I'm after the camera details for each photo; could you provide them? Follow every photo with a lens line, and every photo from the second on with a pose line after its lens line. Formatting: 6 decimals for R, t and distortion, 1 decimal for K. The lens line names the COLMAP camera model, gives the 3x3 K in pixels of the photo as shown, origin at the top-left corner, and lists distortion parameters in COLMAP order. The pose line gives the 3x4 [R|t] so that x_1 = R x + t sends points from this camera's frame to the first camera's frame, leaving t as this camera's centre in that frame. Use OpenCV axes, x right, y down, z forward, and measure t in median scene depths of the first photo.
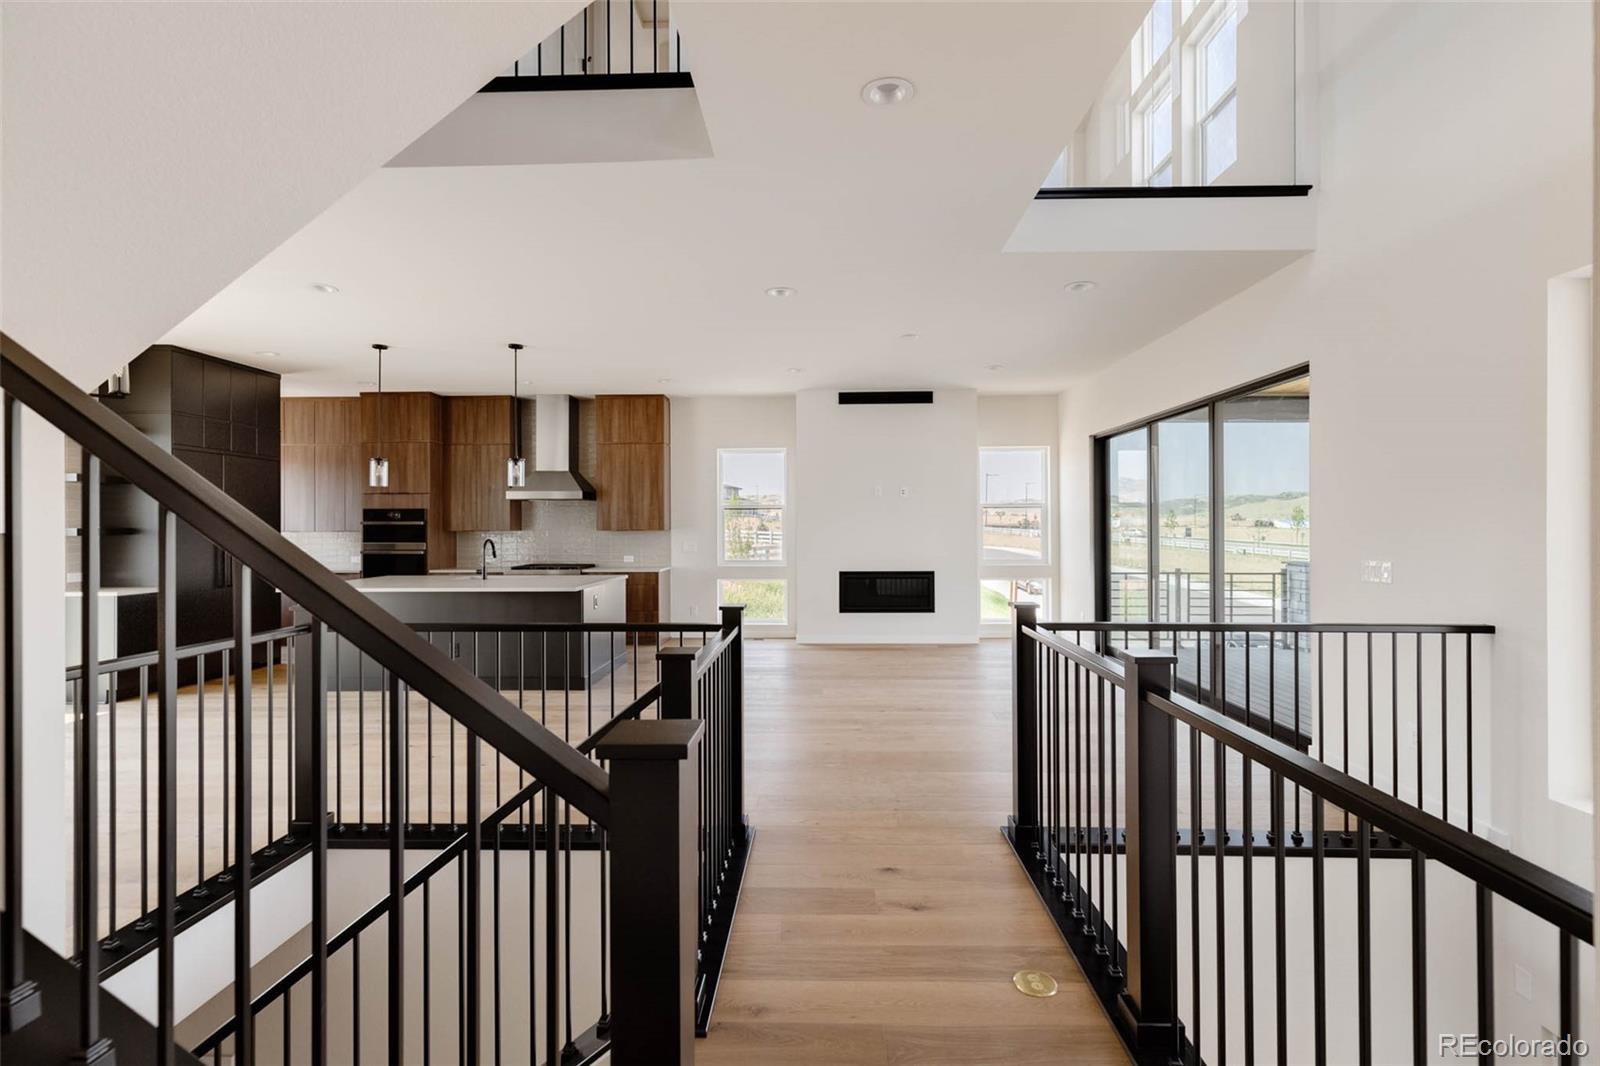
lens RADIAL K [[722.6, 0, 812.6], [0, 722.6, 526.0], [0, 0, 1]] dist [0.002594, 0.000714]
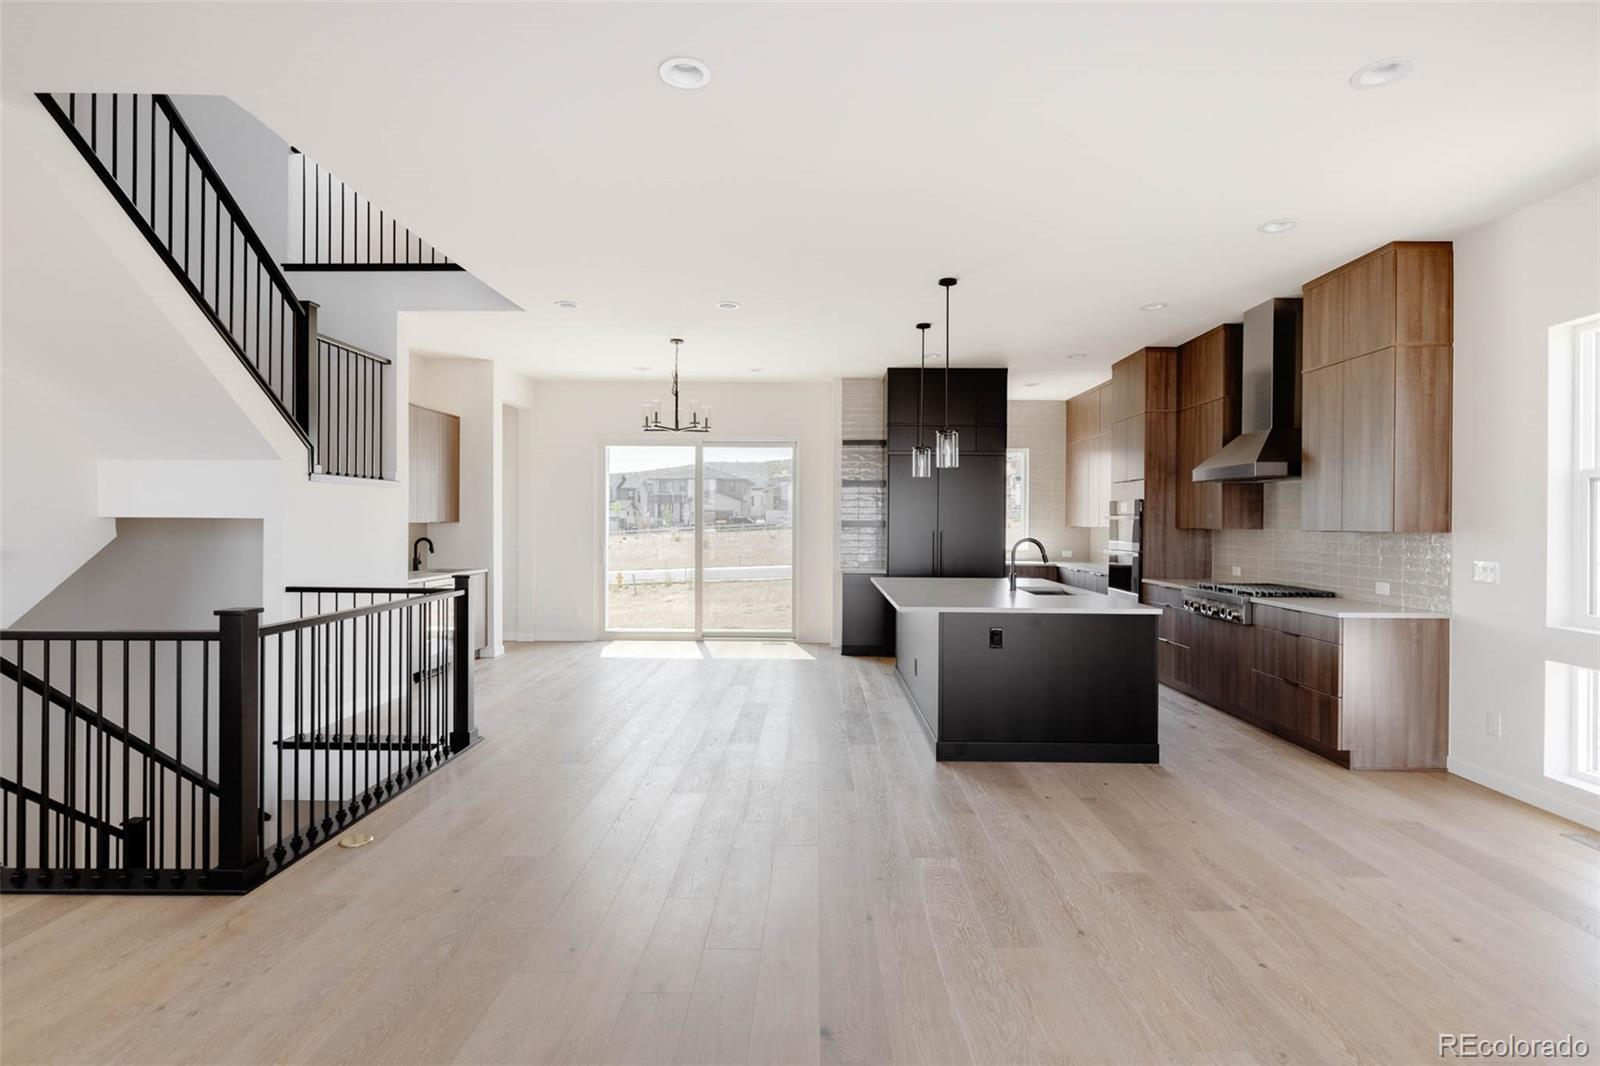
lens RADIAL K [[789.3, 0, 800.0], [0, 789.3, 533.0], [0, 0, 1]] dist [-0.003773, -0.000387]
pose [[0.006561, 0.017740, -0.999821, 0.302228], [-0.006636, 0.999821, 0.017696, -0.000288], [0.999956, 0.006518, 0.006677, 0.613243]]
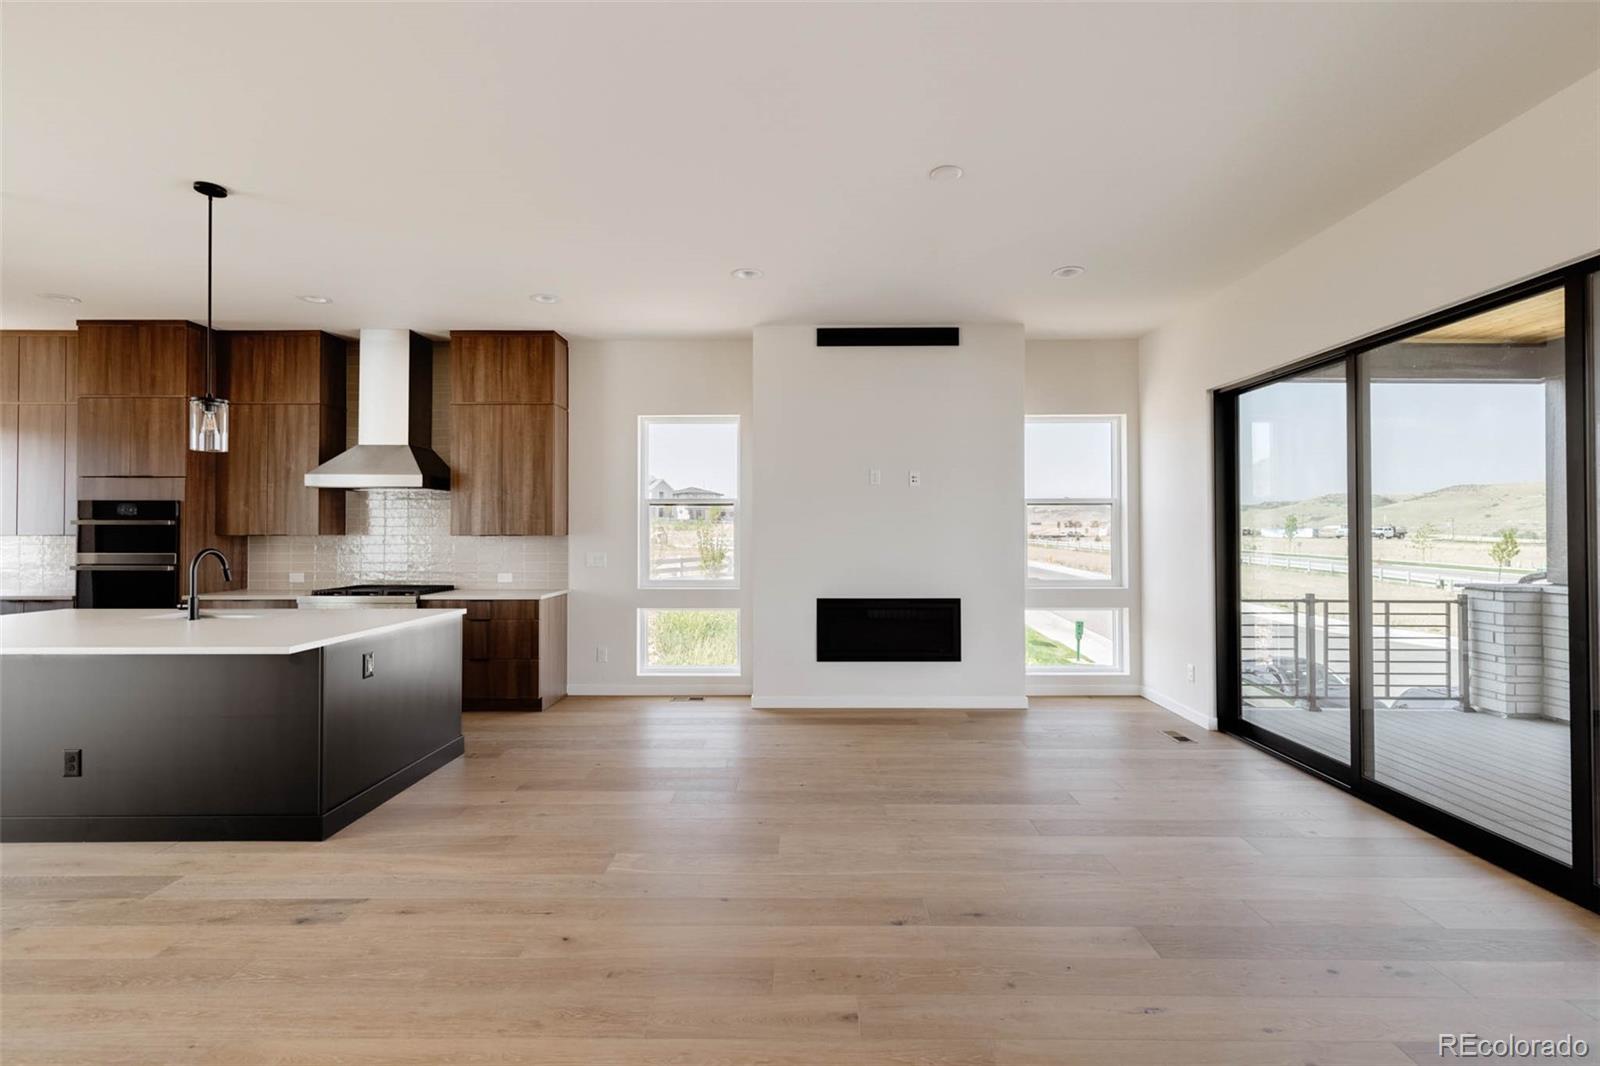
lens RADIAL K [[722.6, 0, 812.6], [0, 722.6, 526.0], [0, 0, 1]] dist [0.002594, 0.000714]
pose [[0.999750, 0.003993, 0.022013, 0.017597], [-0.003765, 0.999939, -0.010387, 0.003214], [-0.022054, 0.010302, 0.999704, 0.332343]]
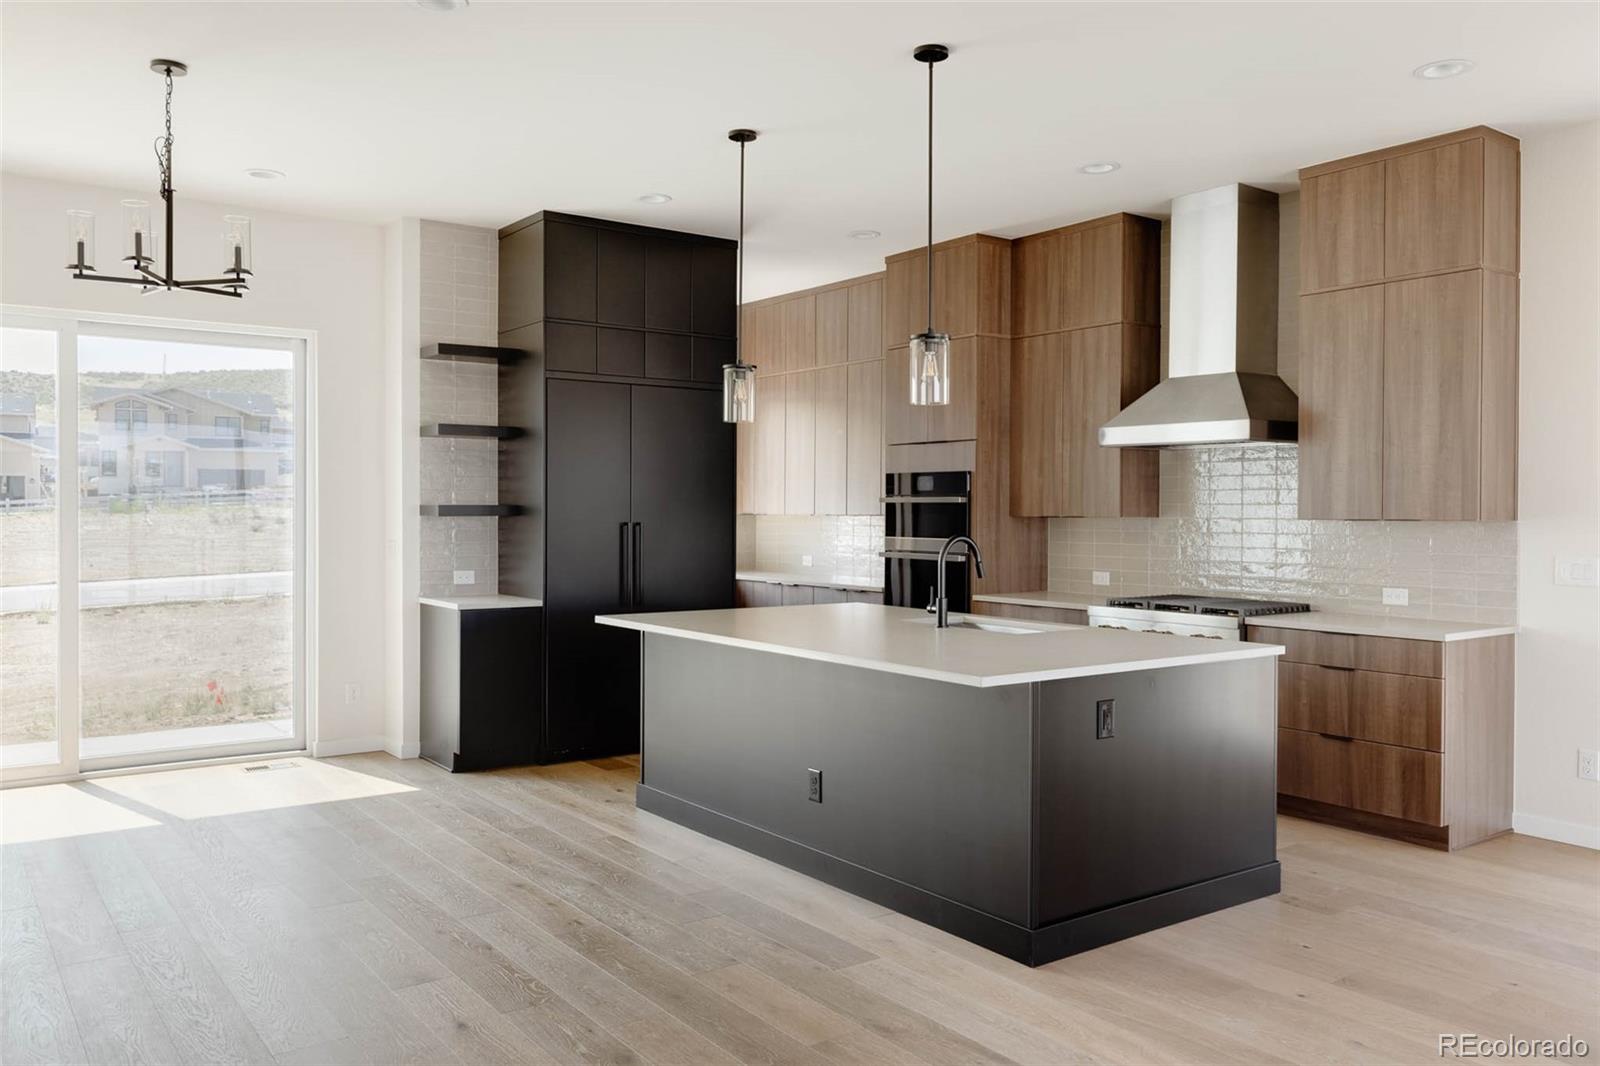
lens RADIAL K [[1229.0, 0, 800.8], [0, 1229.0, 525.2], [0, 0, 1]] dist [0.000041, 0.000291]
pose [[0.607280, 0.015851, -0.794330, 0.064347], [-0.007459, 0.999871, 0.014250, 0.001951], [0.794453, -0.002729, 0.607319, 0.385996]]
